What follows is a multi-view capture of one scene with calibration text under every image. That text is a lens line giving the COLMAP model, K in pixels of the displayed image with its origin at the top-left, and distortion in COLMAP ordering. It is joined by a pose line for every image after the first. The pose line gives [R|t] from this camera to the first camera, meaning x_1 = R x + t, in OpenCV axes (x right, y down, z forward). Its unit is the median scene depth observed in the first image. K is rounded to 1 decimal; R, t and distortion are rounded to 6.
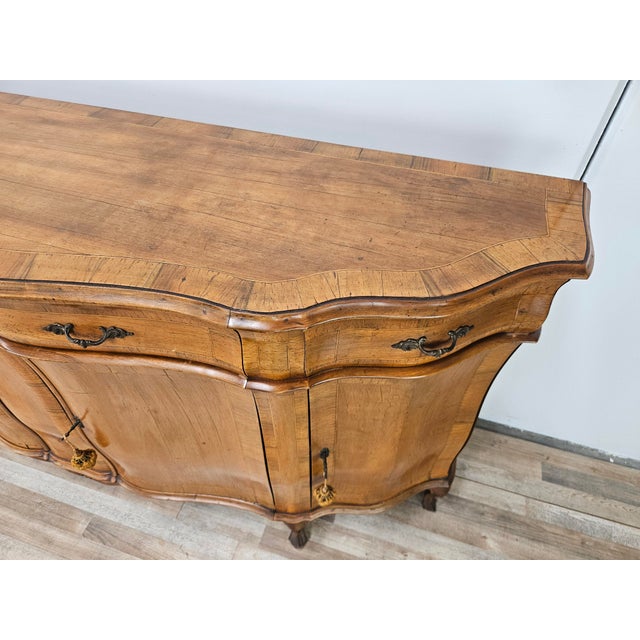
lens RADIAL K [[438.4, 0, 318.6], [0, 438.4, 321.0], [0, 0, 1]] dist [0.042638, -0.048309]
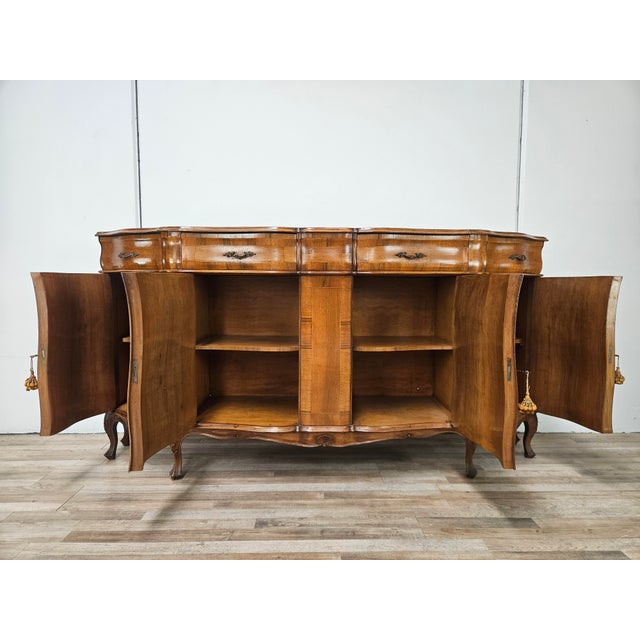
lens RADIAL K [[438.4, 0, 324.2], [0, 438.4, 315.0], [0, 0, 1]] dist [0.042638, -0.048309]
pose [[0.945613, -0.020509, 0.324647, -1.251815], [0.243413, 0.706668, -0.664357, 1.272997], [-0.215793, 0.707248, 0.673226, -0.283753]]
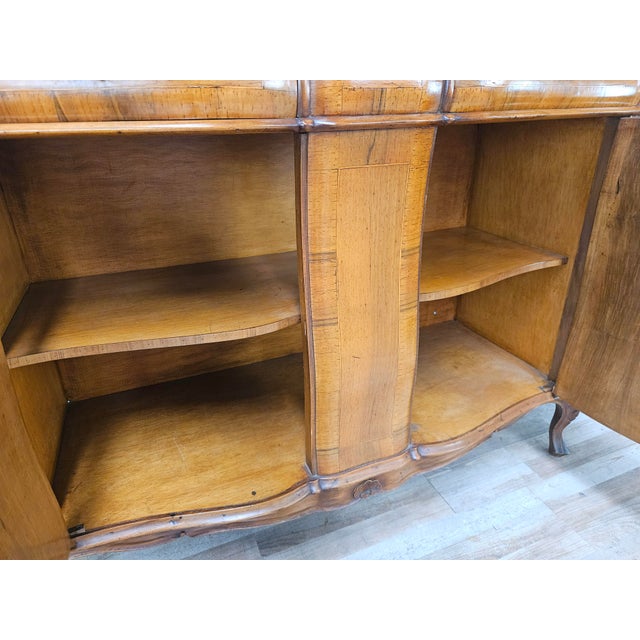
lens RADIAL K [[438.4, 0, 315.3], [0, 438.4, 313.1], [0, 0, 1]] dist [0.042638, -0.048309]
pose [[0.774704, -0.281385, 0.566265, -1.164719], [0.494415, 0.827831, -0.265045, 0.334842], [-0.394192, 0.485302, 0.780445, 0.457518]]
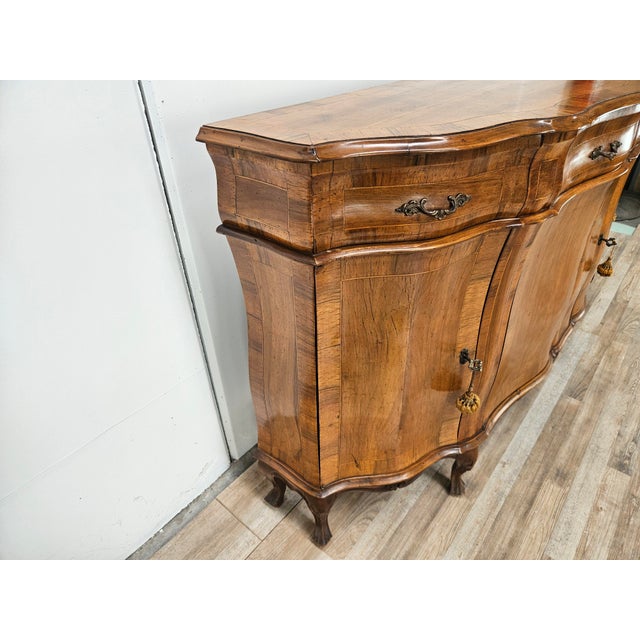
lens RADIAL K [[438.4, 0, 317.2], [0, 438.4, 322.5], [0, 0, 1]] dist [0.042638, -0.048309]
pose [[0.379979, -0.550162, 0.743598, -2.109015], [0.713566, 0.685876, 0.142823, -0.449172], [-0.588591, 0.476336, 0.653195, 0.726140]]
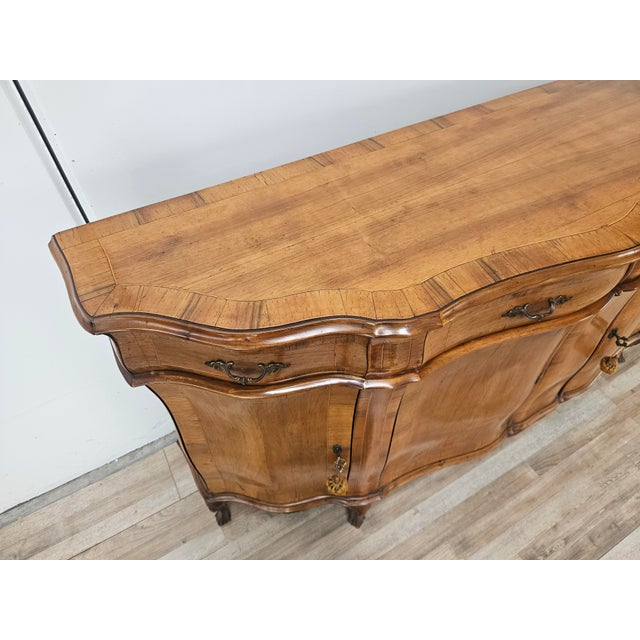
lens RADIAL K [[438.4, 0, 317.0], [0, 438.4, 314.5], [0, 0, 1]] dist [0.042638, -0.048309]
pose [[0.683028, -0.564549, 0.463420, -1.621727], [0.557012, 0.813028, 0.169477, -0.470321], [-0.472451, 0.142373, 0.869781, 0.314966]]
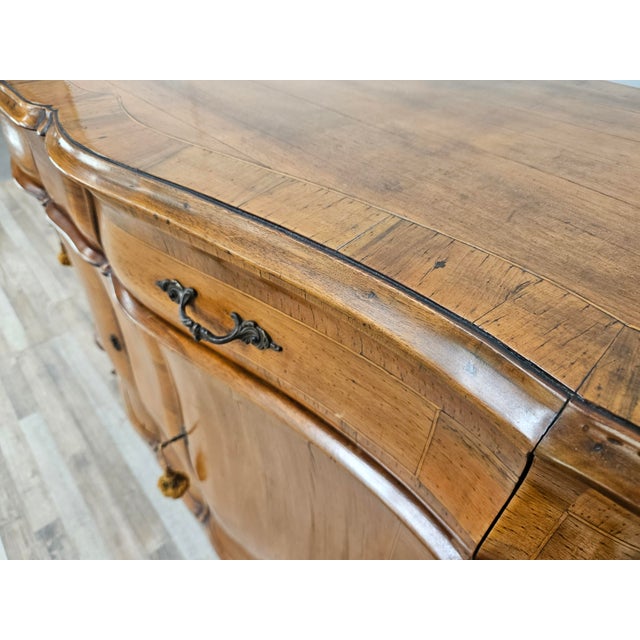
lens RADIAL K [[438.4, 0, 317.6], [0, 438.4, 323.8], [0, 0, 1]] dist [0.042638, -0.048309]
pose [[0.849309, 0.352316, -0.393125, -0.135958], [-0.398813, 0.916135, -0.040563, 0.004470], [0.345865, 0.191233, 0.918590, 0.372945]]
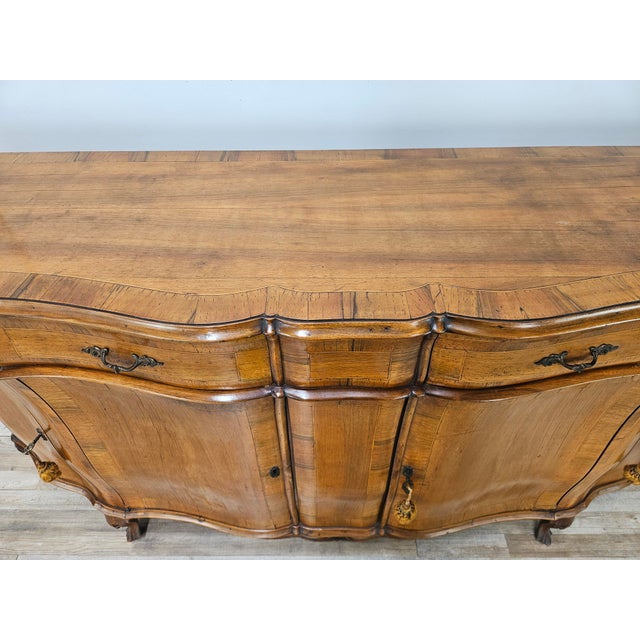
lens RADIAL K [[438.4, 0, 316.9], [0, 438.4, 316.8], [0, 0, 1]] dist [0.042638, -0.048309]
pose [[0.956484, -0.220542, 0.191047, -0.829301], [0.230999, 0.972359, -0.034031, -0.107186], [-0.178261, 0.076682, 0.980991, 0.078117]]
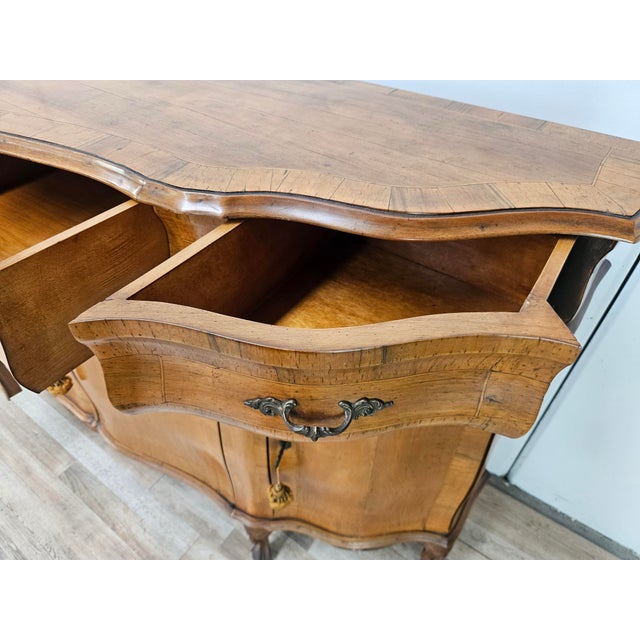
lens RADIAL K [[438.4, 0, 320.3], [0, 438.4, 317.2], [0, 0, 1]] dist [0.042638, -0.048309]
pose [[0.951448, 0.219682, -0.215607, 0.195493], [-0.242604, 0.966304, -0.086017, 0.121309], [0.189446, 0.134148, 0.972684, 0.157016]]
